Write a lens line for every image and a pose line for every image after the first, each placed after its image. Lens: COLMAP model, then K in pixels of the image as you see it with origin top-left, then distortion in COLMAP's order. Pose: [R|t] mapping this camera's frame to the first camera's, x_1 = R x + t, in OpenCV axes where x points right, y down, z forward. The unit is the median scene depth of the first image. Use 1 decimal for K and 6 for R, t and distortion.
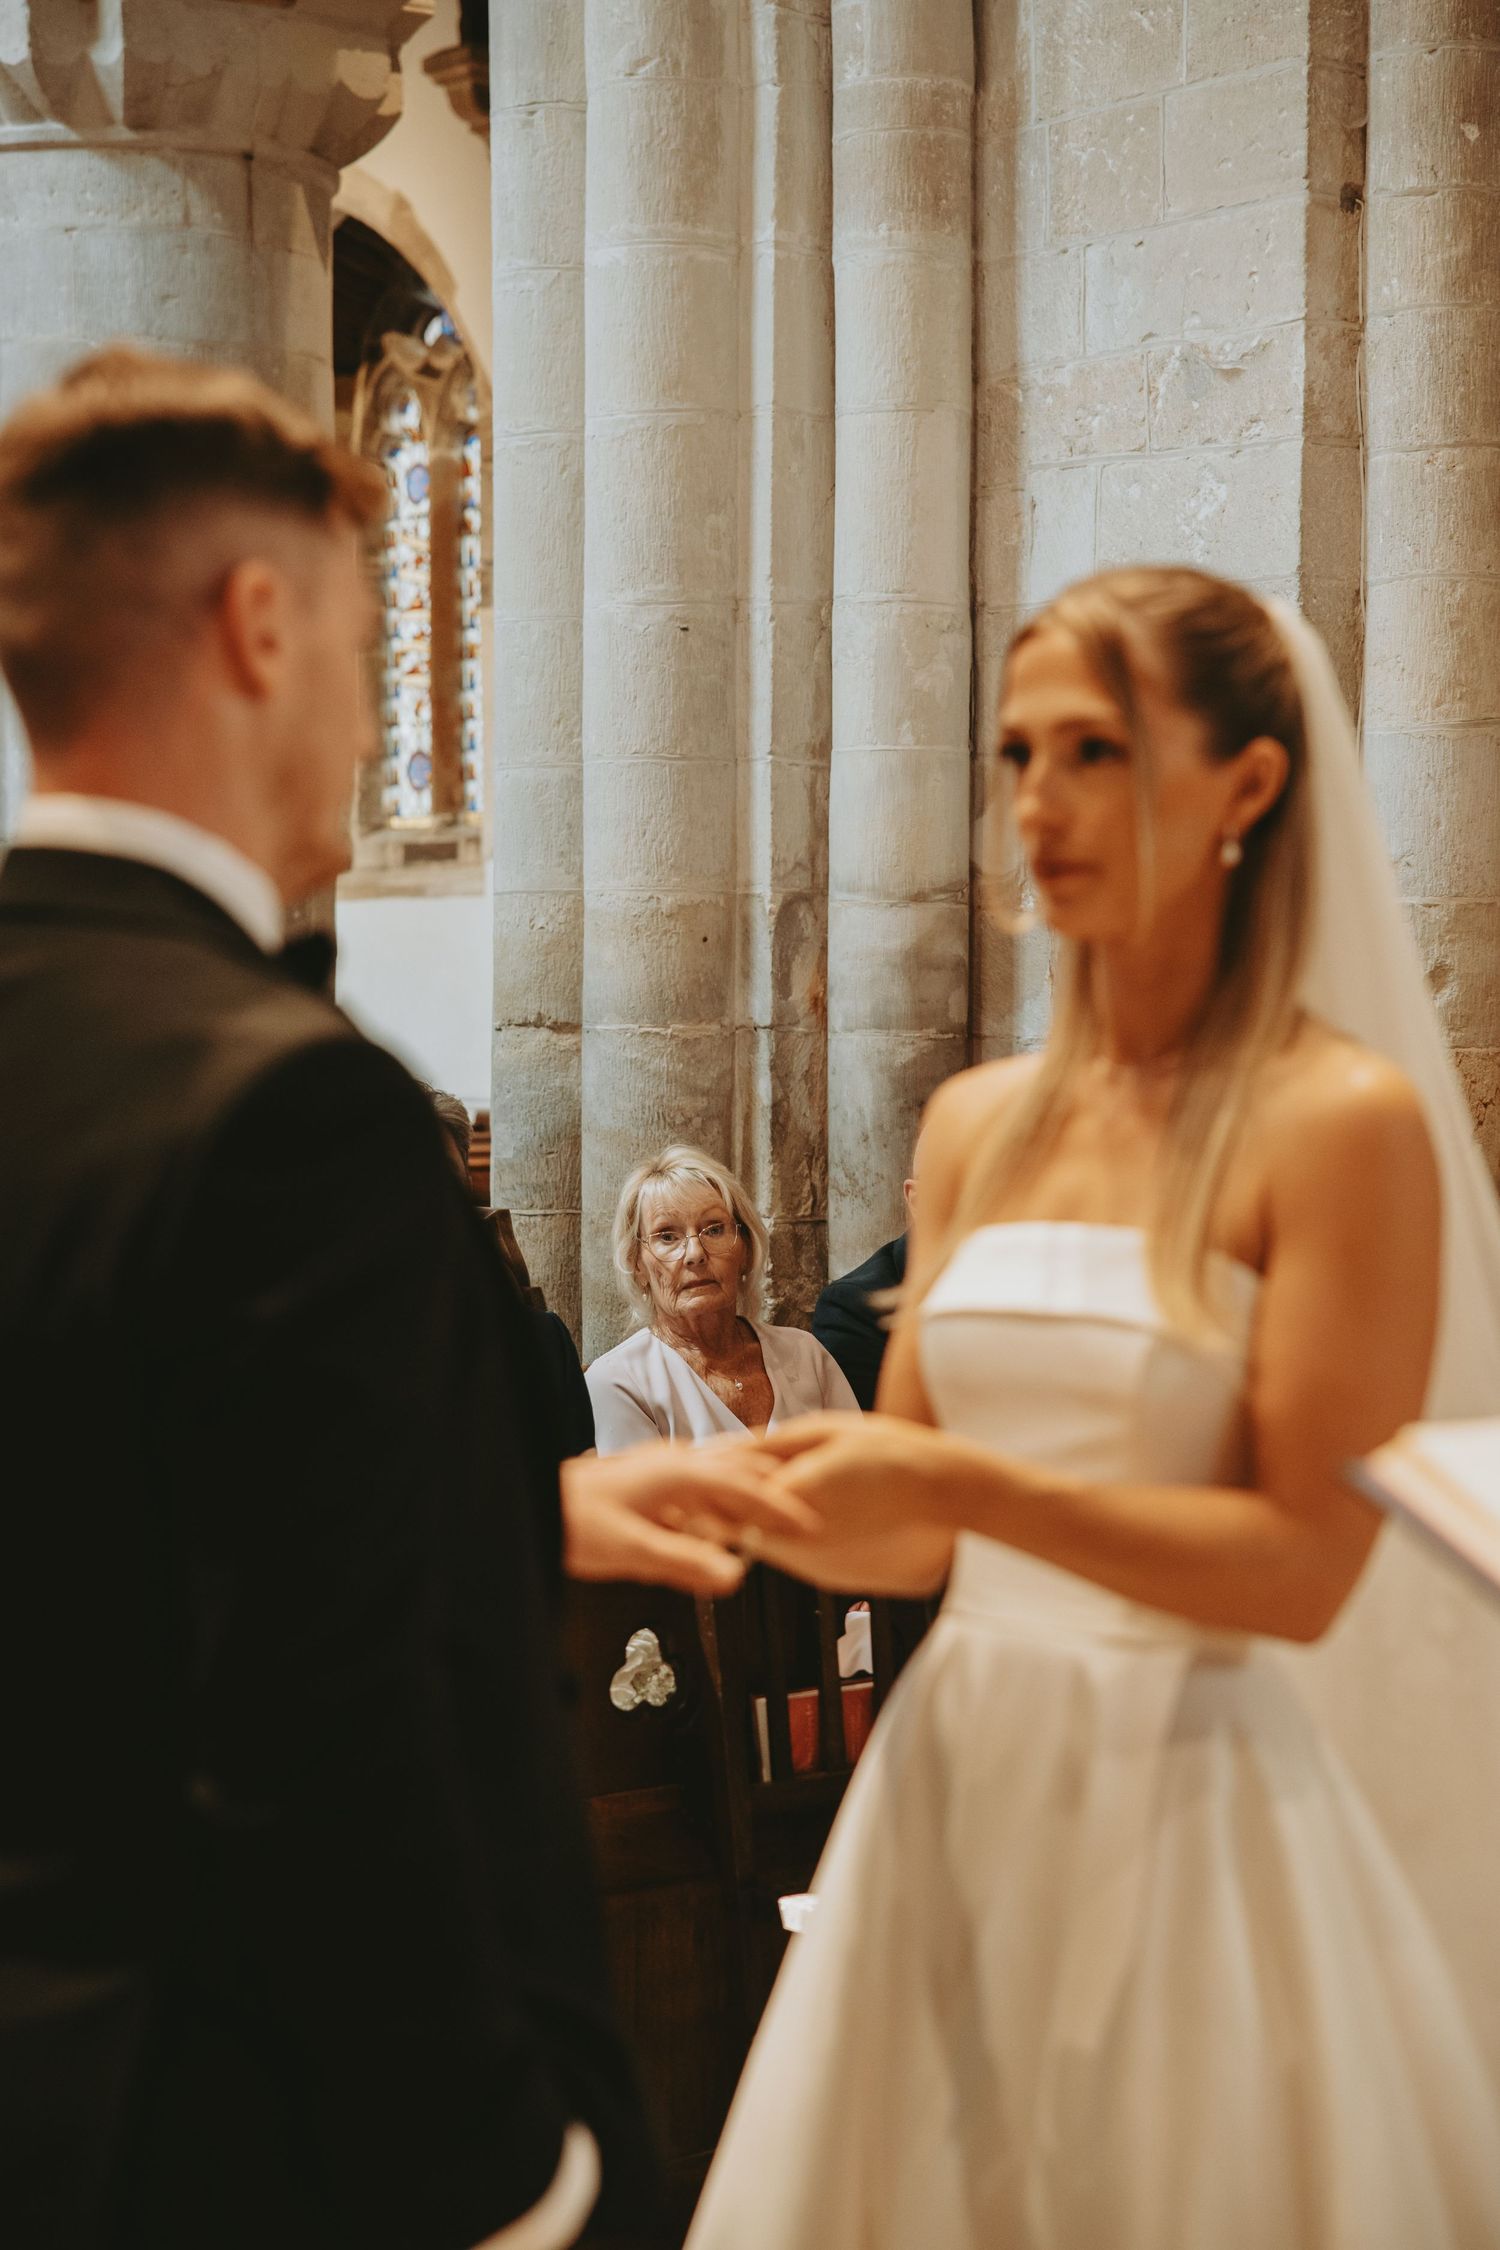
lens RADIAL K [[4332.3, 0, 738.0], [0, 4332.3, 1131.4], [0, 0, 1]] dist [0.204174, 0.000000]
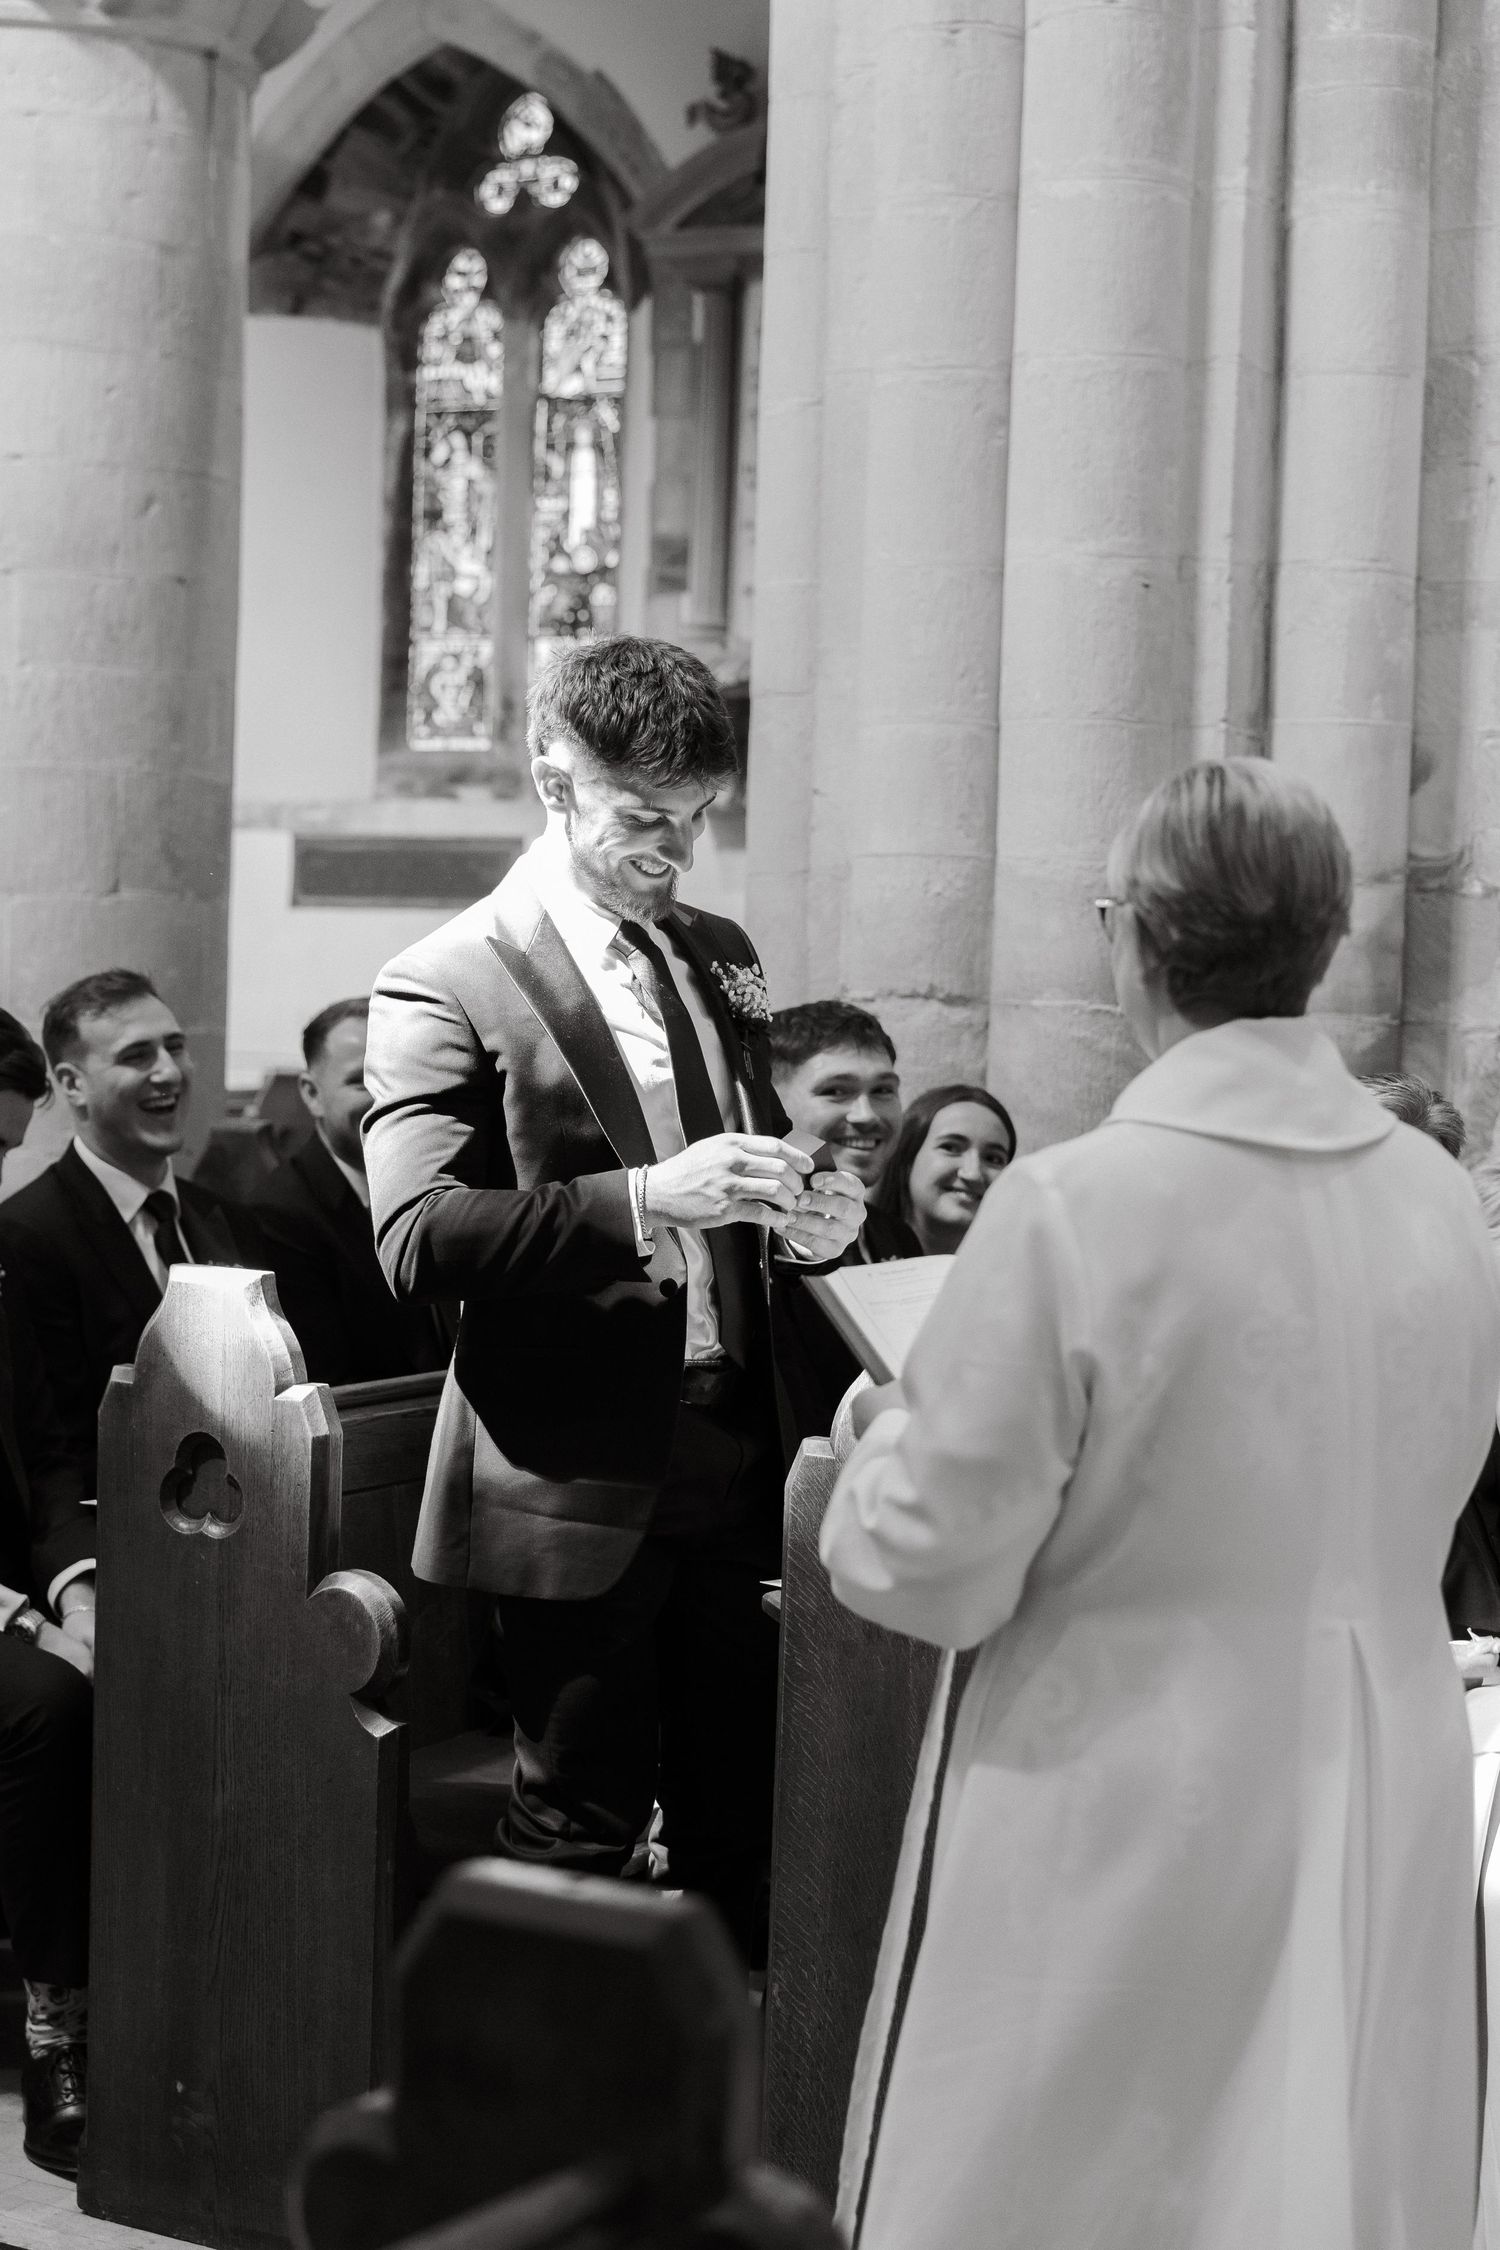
lens RADIAL K [[3966.7, 0, 751.9], [0, 3966.7, 1123.2], [0, 0, 1]] dist [0.014011, 0.000000]
pose [[0.946703, 0.016638, 0.321677, -0.370380], [-0.021052, 0.999726, 0.010246, -0.005476], [-0.321419, -0.016471, 0.946794, 0.206670]]
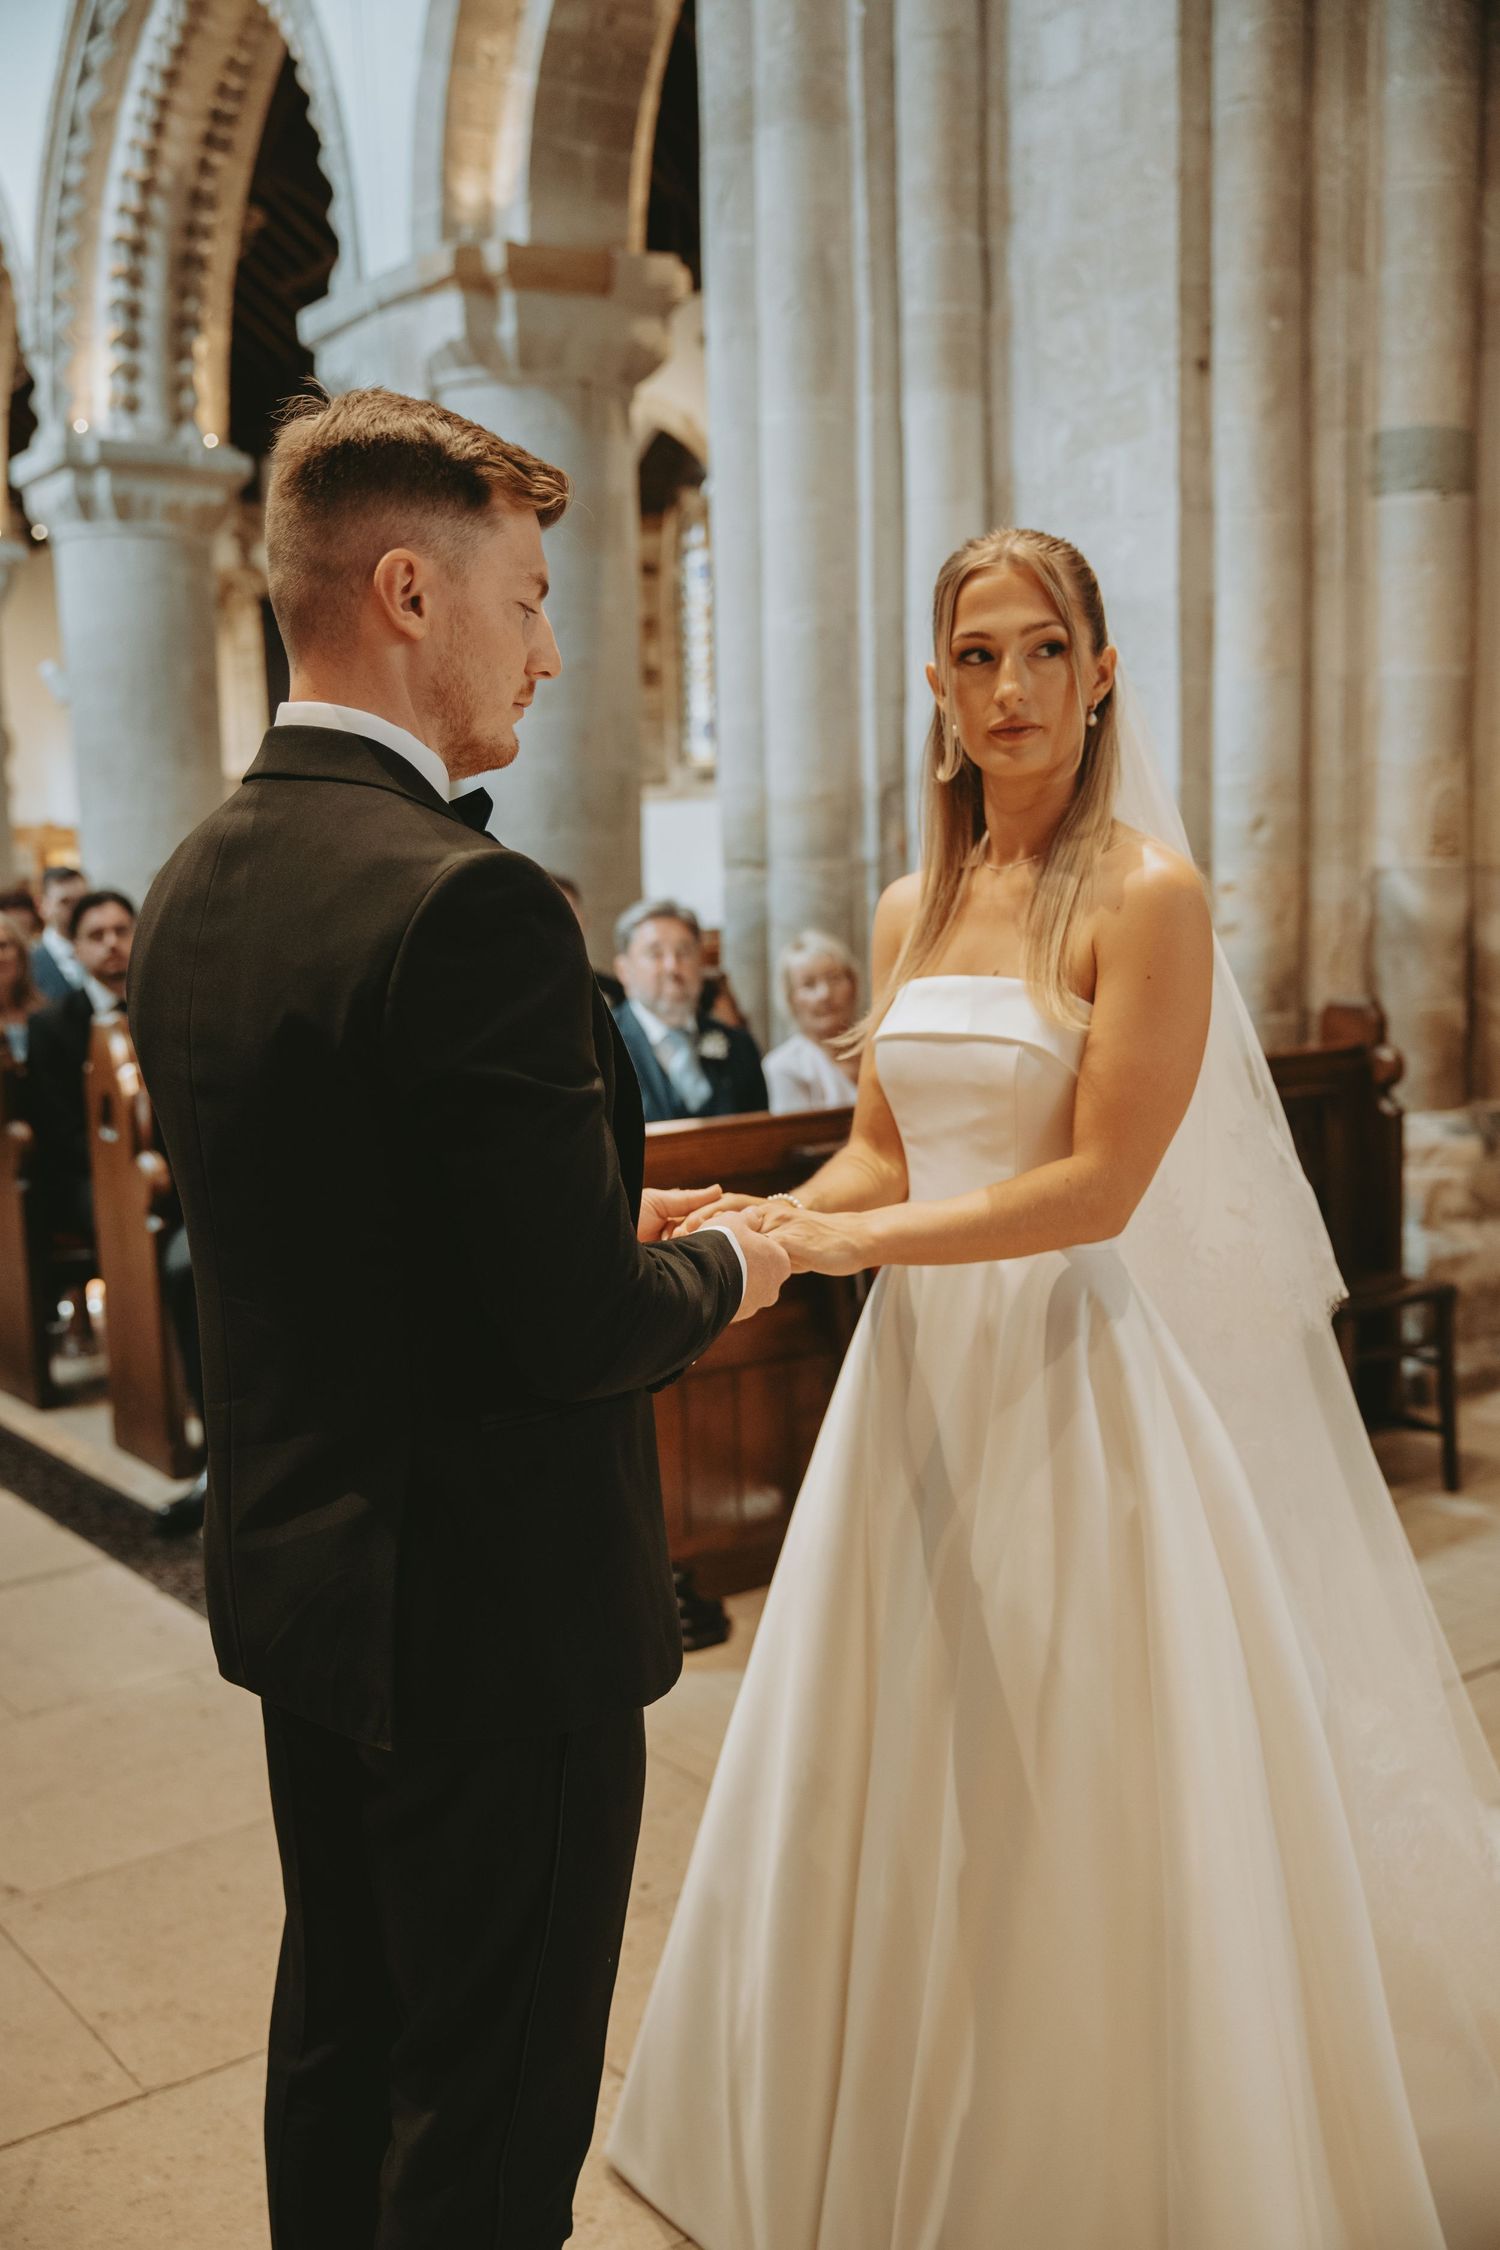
lens RADIAL K [[2245.9, 0, 756.0], [0, 2245.9, 1130.2], [0, 0, 1]] dist [0.015161, 0.000000]
pose [[0.997295, -0.020644, -0.070551, 0.020574], [0.026885, 0.995697, 0.088687, 0.001895], [0.068417, -0.090344, 0.993558, 0.084692]]
